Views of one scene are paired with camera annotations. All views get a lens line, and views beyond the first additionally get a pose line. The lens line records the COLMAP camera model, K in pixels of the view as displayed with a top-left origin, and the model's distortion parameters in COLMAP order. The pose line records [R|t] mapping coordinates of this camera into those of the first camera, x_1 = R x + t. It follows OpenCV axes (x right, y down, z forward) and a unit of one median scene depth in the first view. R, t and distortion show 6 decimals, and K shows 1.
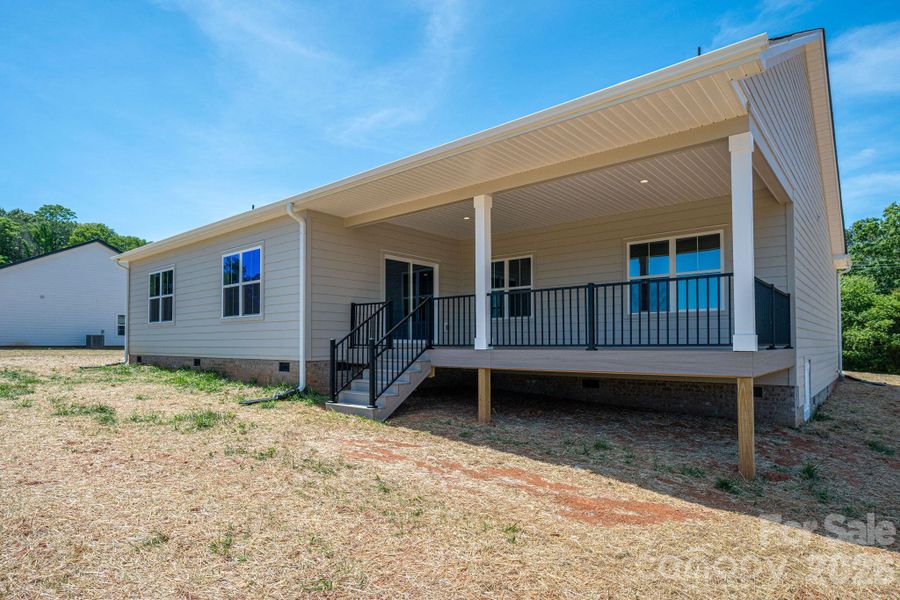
lens RADIAL K [[502.9, 0, 448.9], [0, 502.9, 334.4], [0, 0, 1]] dist [-0.002542, -0.000355]
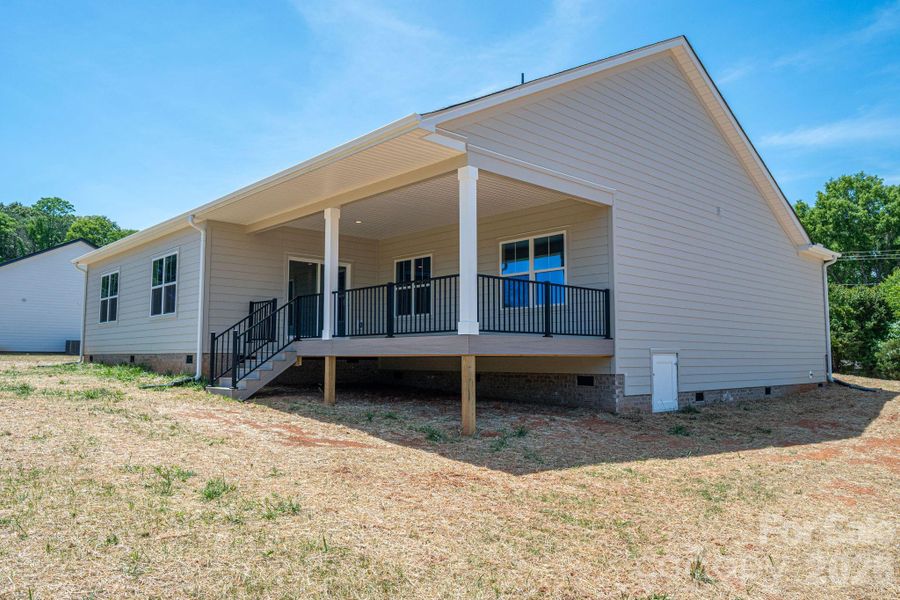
lens RADIAL K [[658.1, 0, 450.0], [0, 658.1, 301.3], [0, 0, 1]] dist [-0.011869, 0.004883]
pose [[0.992049, -0.009025, -0.125530, 0.422078], [0.000638, 0.997773, -0.066695, 0.033089], [0.125852, 0.066084, 0.989846, -0.370868]]
